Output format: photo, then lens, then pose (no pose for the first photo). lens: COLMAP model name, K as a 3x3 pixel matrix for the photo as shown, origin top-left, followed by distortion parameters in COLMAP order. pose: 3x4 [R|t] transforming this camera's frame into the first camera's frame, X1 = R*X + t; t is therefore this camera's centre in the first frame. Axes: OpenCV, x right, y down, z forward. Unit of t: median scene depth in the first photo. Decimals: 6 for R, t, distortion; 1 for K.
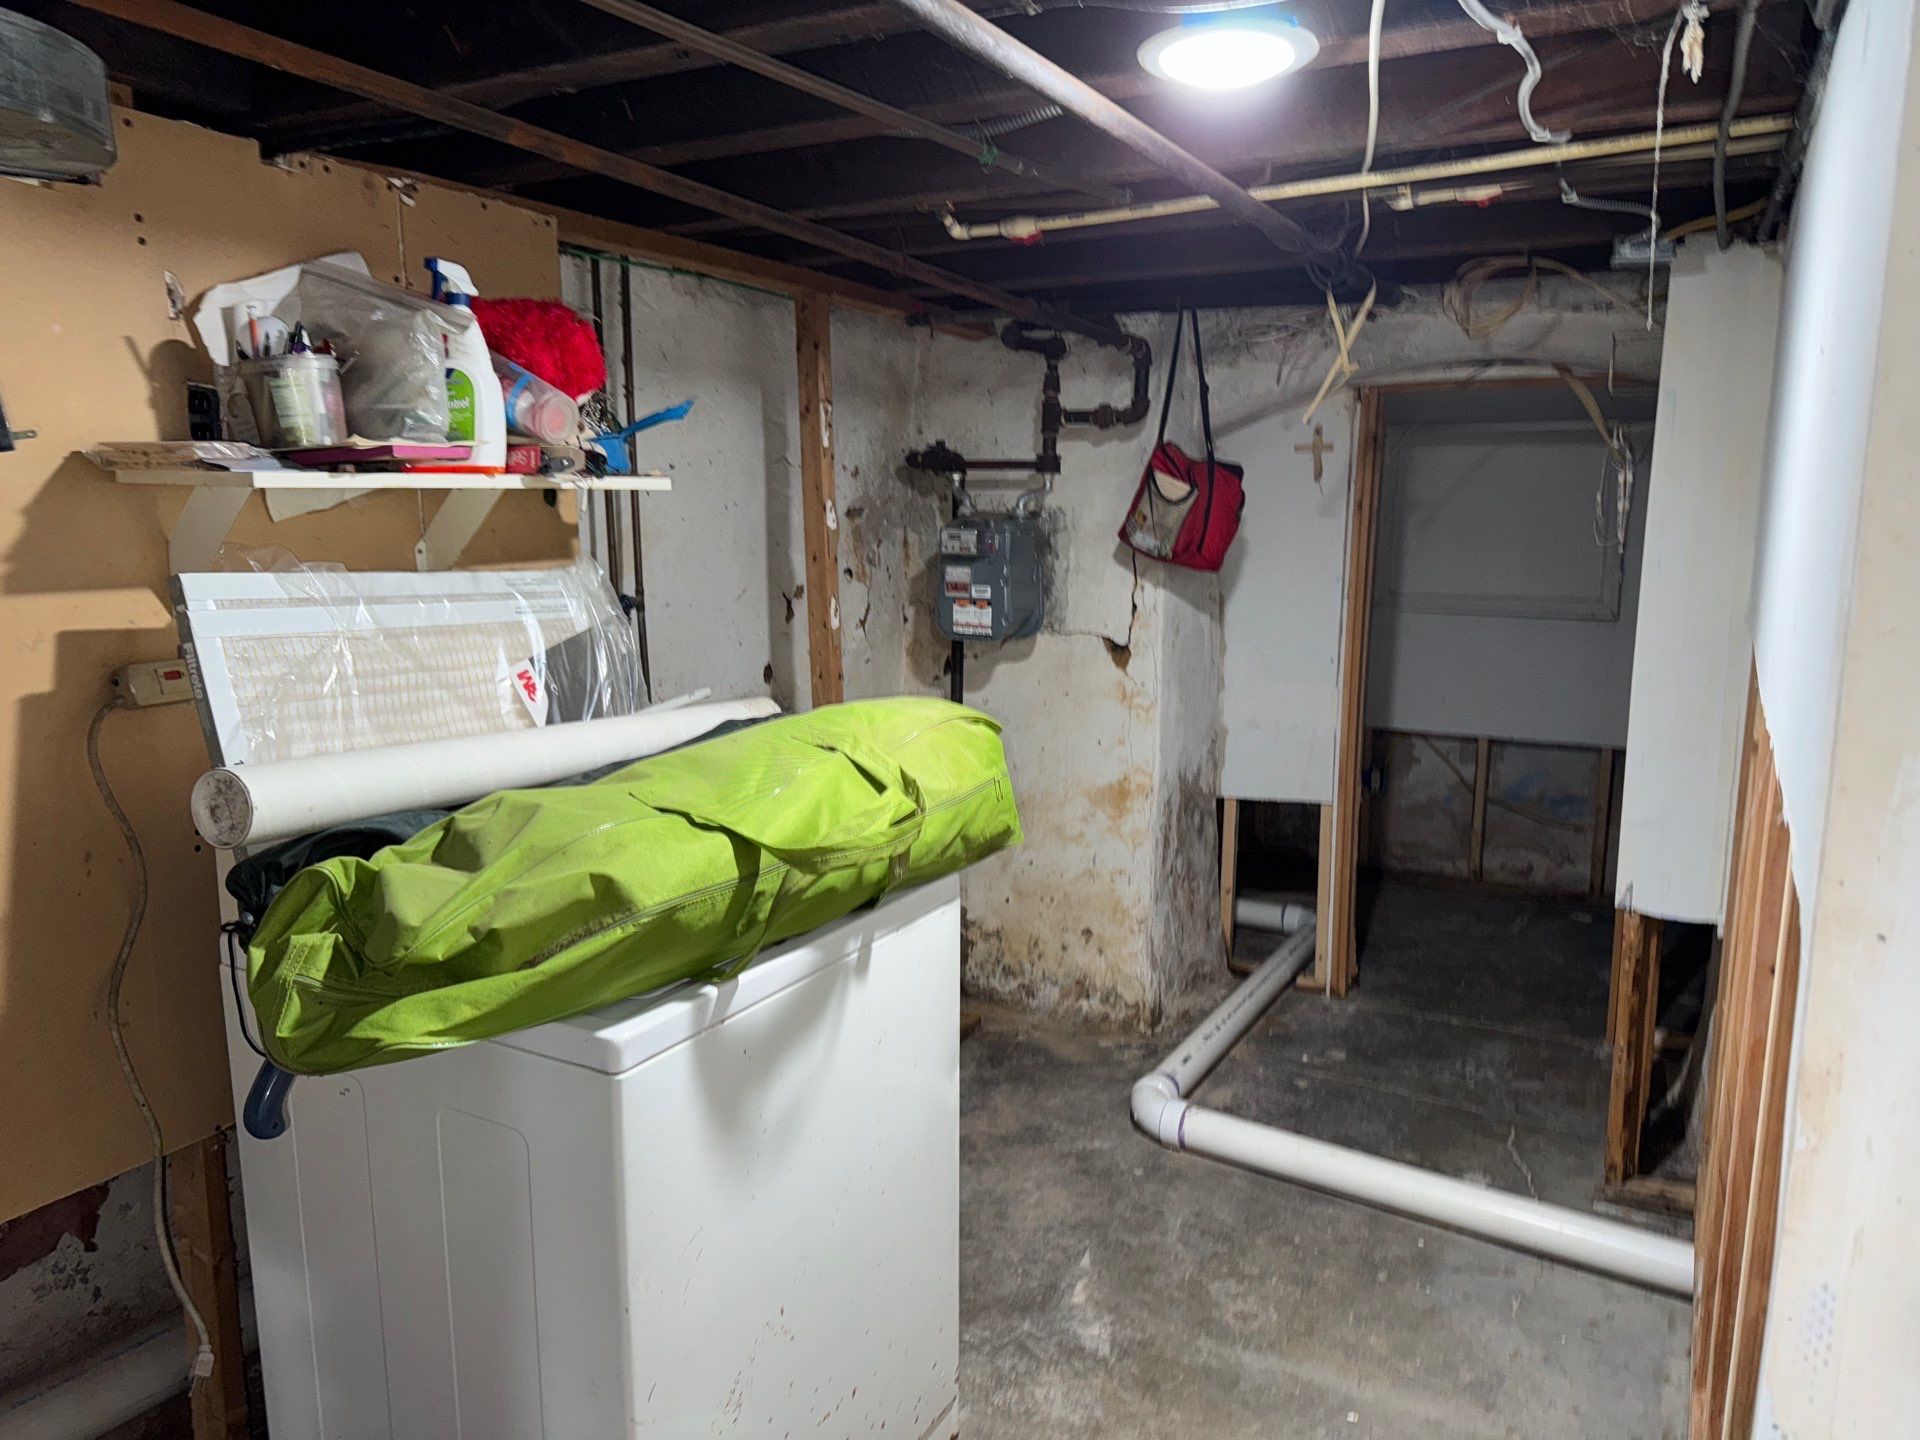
lens RADIAL K [[1351.0, 0, 960.0], [0, 1351.0, 720.0], [0, 0, 1]] dist [-0.002575, -0.026336]
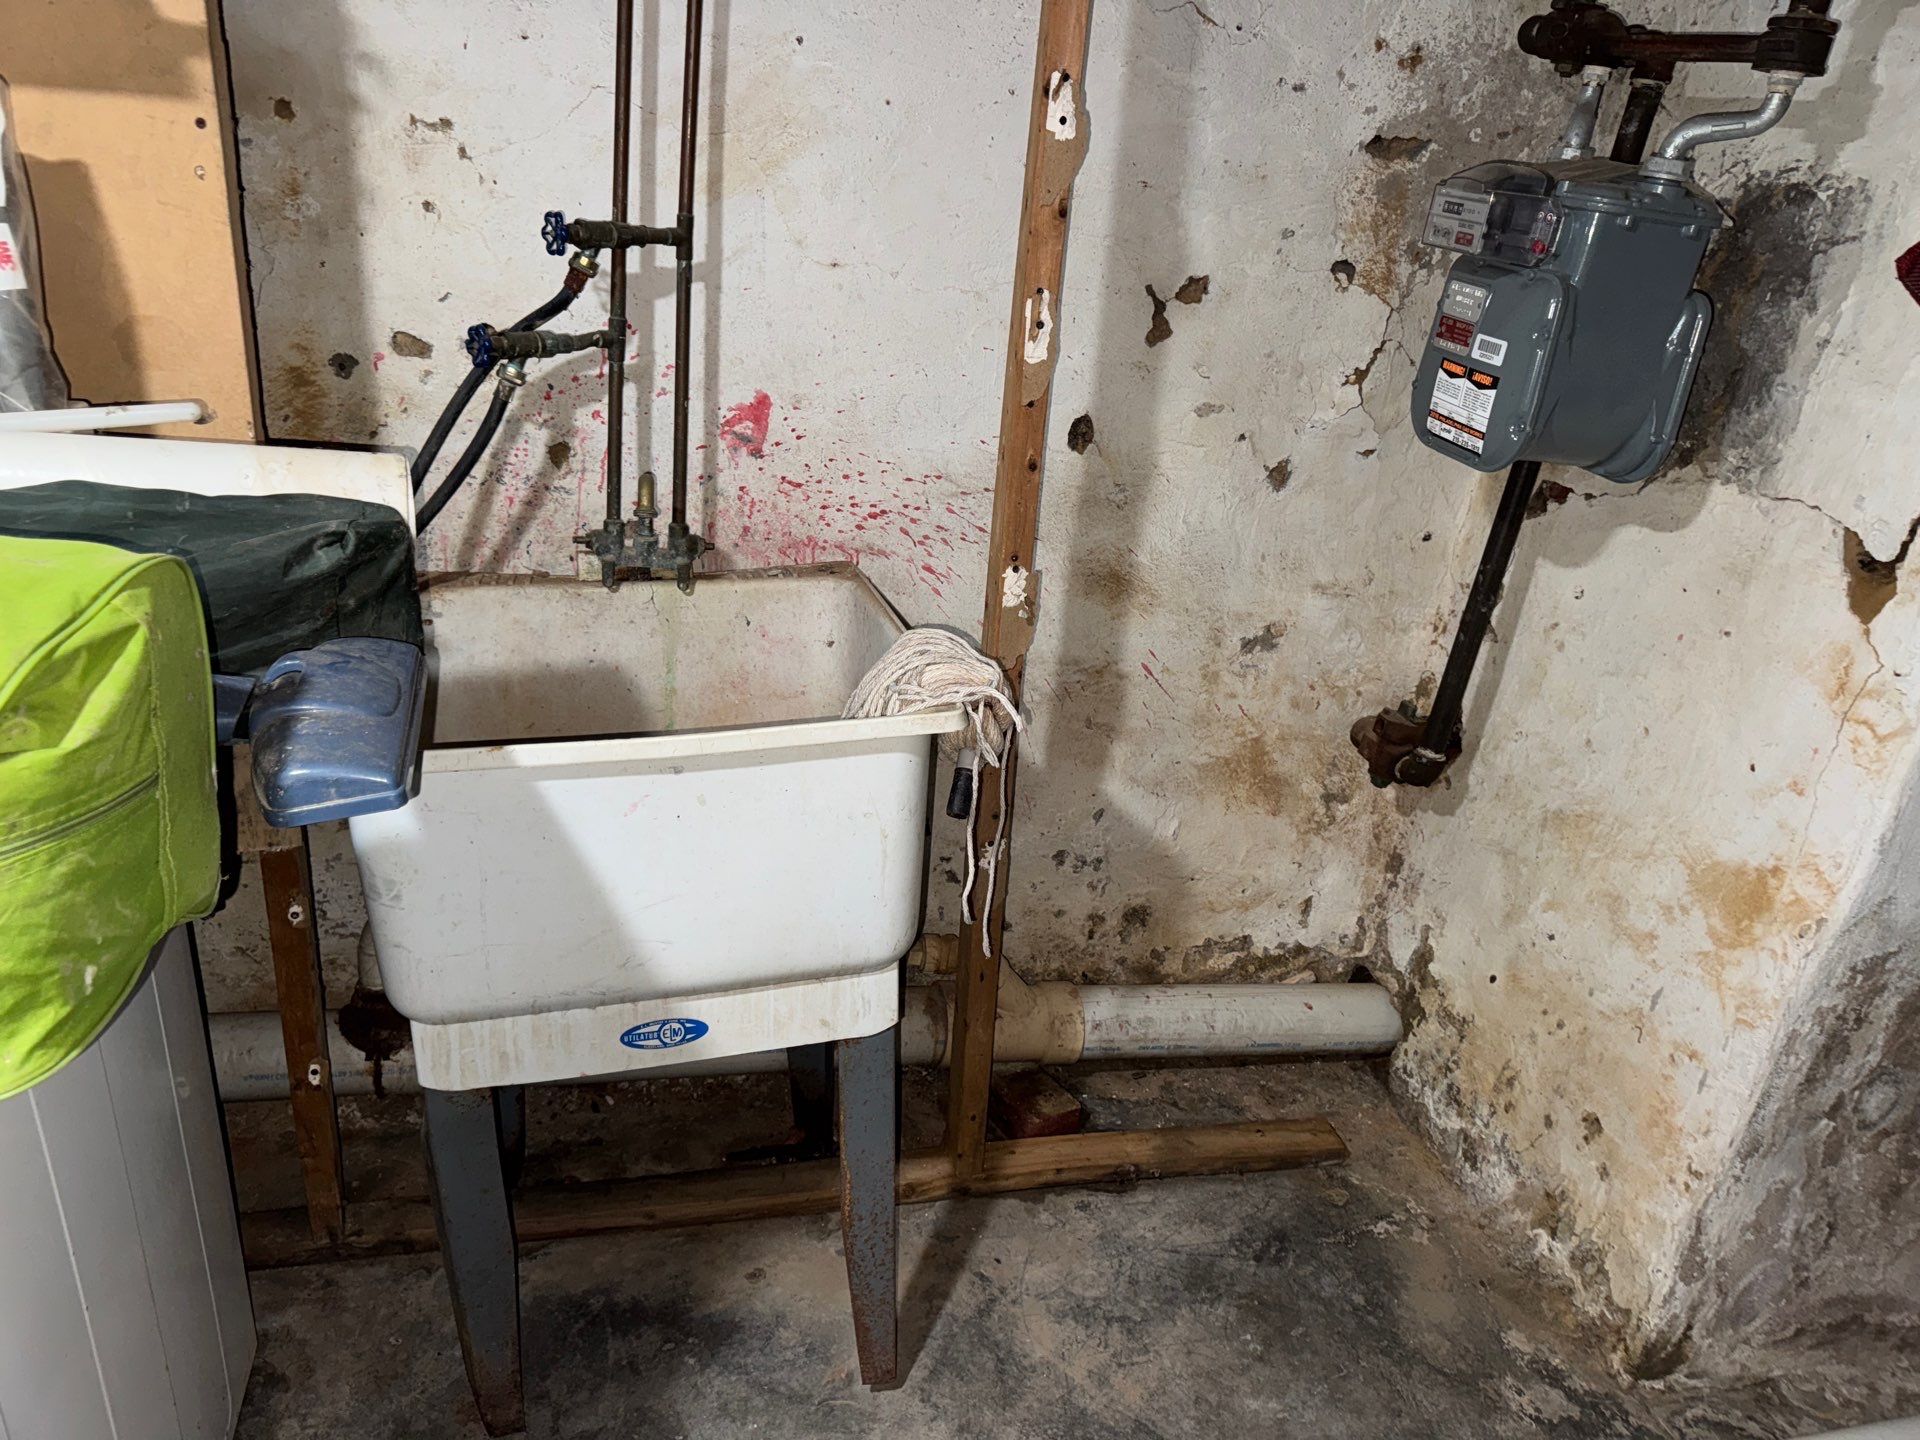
lens RADIAL K [[1351.0, 0, 960.0], [0, 1351.0, 720.0], [0, 0, 1]] dist [-0.002575, -0.026336]
pose [[0.663684, 0.358353, -0.656587, 0.210038], [-0.206246, 0.931417, 0.299875, -0.072722], [0.719017, -0.063604, 0.692076, 0.527612]]
